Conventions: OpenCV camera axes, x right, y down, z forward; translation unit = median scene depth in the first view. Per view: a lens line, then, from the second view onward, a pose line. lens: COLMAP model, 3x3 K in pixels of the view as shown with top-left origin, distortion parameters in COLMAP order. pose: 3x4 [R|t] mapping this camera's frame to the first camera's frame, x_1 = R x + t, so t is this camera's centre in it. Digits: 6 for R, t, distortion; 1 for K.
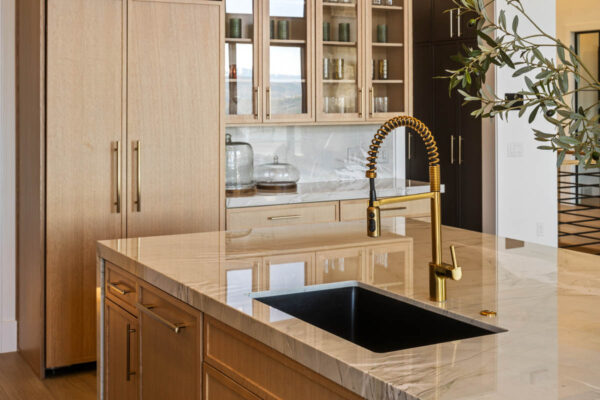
lens RADIAL K [[892.1, 0, 300.0], [0, 892.1, 200.0], [0, 0, 1]] dist [-0.021857, -0.033866]
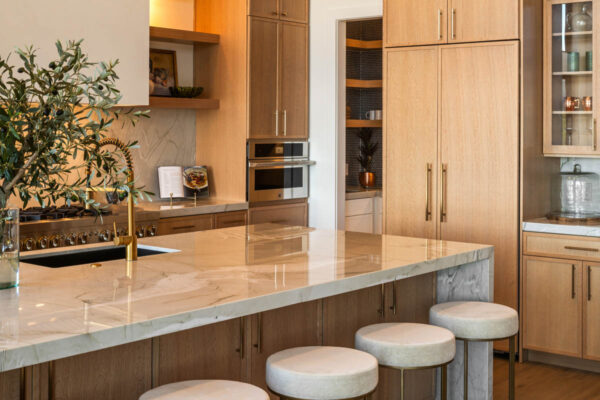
lens RADIAL K [[892.1, 0, 300.0], [0, 892.1, 200.0], [0, 0, 1]] dist [-0.021857, -0.033866]
pose [[0.392043, 0.075443, -0.916848, 0.845190], [-0.112407, 0.993092, 0.033652, -0.035878], [0.913053, 0.089868, 0.397815, 0.337819]]
